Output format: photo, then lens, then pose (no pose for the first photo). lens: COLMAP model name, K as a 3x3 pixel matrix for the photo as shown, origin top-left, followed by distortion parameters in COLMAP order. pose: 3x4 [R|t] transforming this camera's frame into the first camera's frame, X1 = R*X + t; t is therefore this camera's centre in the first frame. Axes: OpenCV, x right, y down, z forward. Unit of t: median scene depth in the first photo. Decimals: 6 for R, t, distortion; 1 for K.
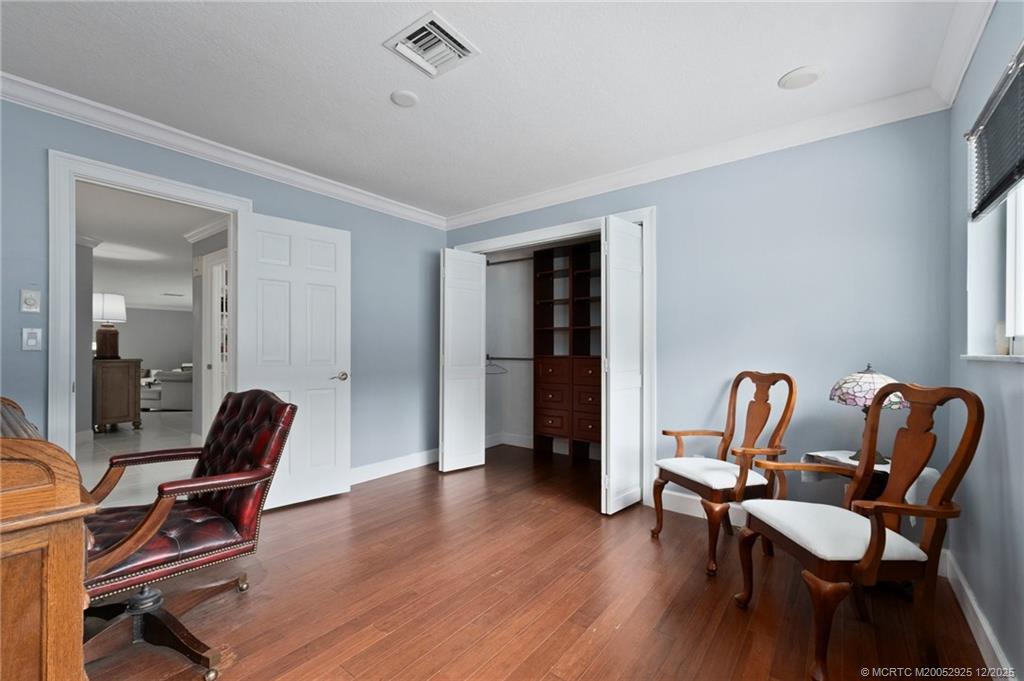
lens RADIAL K [[435.3, 0, 512.3], [0, 435.3, 345.9], [0, 0, 1]] dist [0.007017, -0.001480]
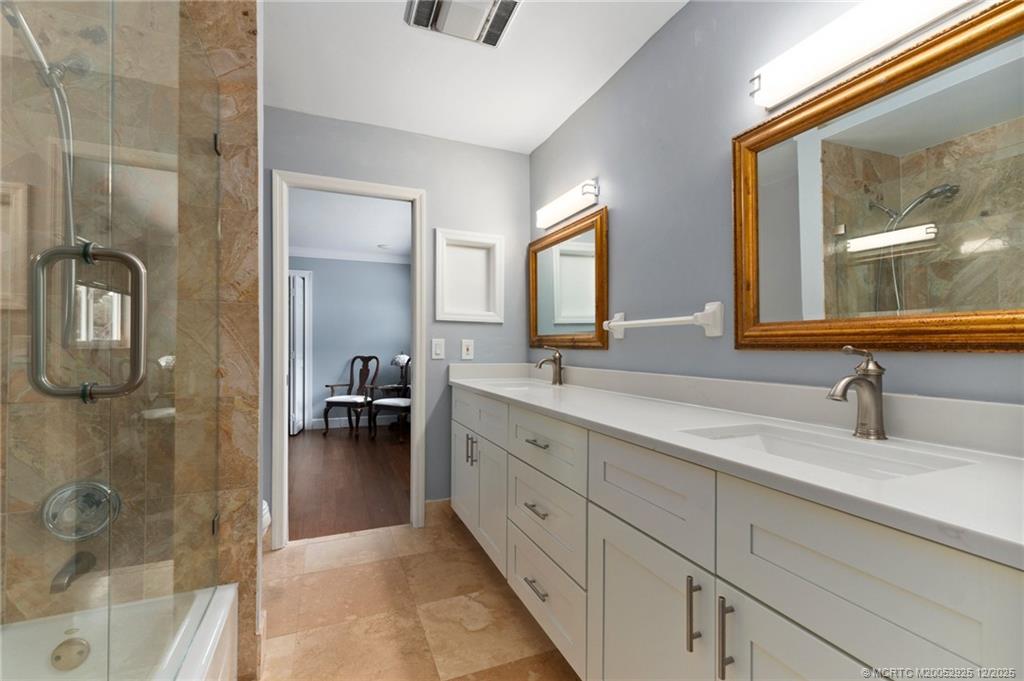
lens RADIAL K [[435.3, 0, 508.0], [0, 435.3, 338.5], [0, 0, 1]] dist [0.007017, -0.001480]
pose [[0.505759, 0.008681, 0.862631, -1.042242], [-0.002781, 0.999961, -0.008432, -0.014480], [-0.862671, 0.001866, 0.505763, -0.833300]]
